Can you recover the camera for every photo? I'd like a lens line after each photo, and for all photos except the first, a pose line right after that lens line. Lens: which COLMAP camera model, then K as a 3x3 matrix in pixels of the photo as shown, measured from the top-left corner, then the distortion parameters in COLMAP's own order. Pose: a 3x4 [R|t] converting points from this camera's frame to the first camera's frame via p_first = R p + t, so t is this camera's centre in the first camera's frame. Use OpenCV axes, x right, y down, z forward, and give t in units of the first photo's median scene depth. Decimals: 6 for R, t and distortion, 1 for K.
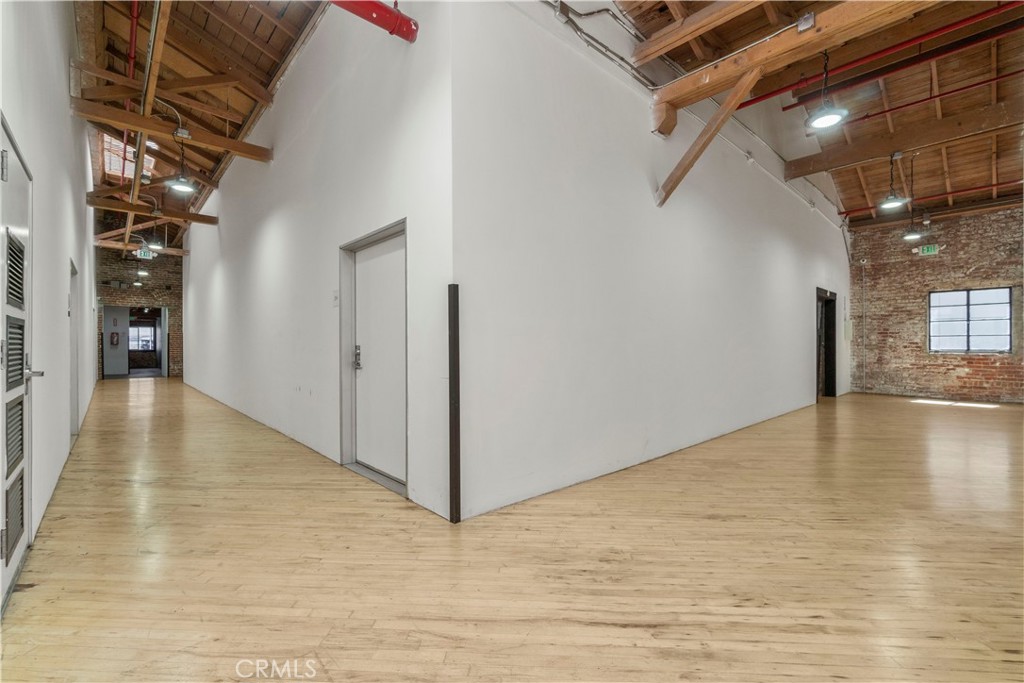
lens RADIAL K [[442.7, 0, 512.0], [0, 442.7, 341.5], [0, 0, 1]] dist [0.000133, -0.000003]
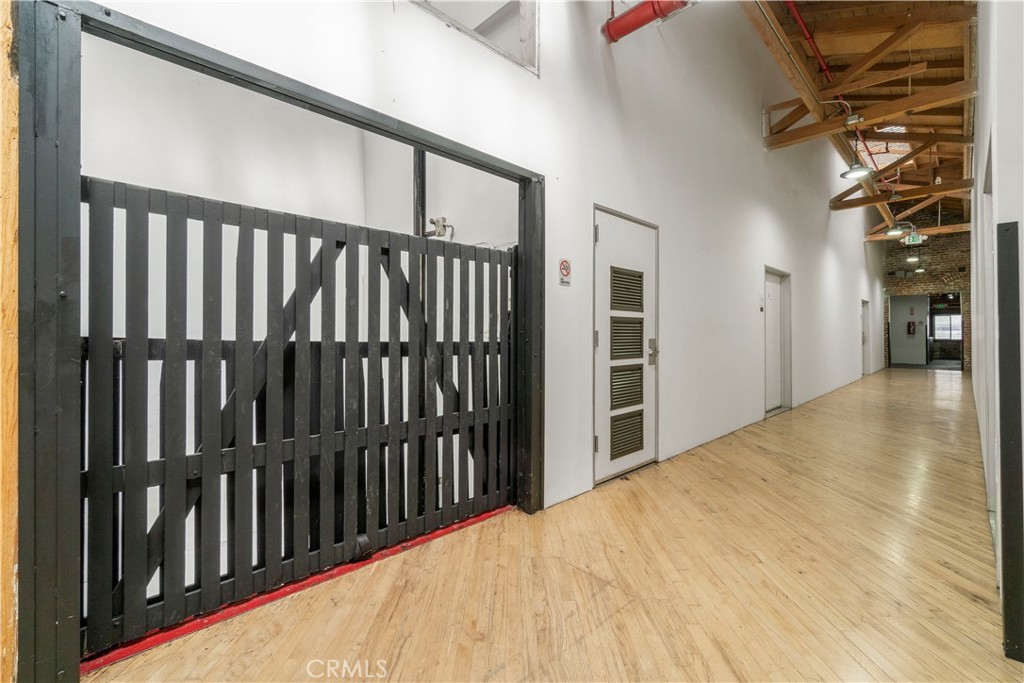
lens RADIAL K [[445.9, 0, 511.2], [0, 445.9, 333.7], [0, 0, 1]] dist [0.000187, 0.000102]
pose [[0.039718, -0.001314, -0.999210, 0.100765], [0.007575, 0.999971, -0.001014, 0.001120], [0.999182, -0.007529, 0.039727, 0.090839]]
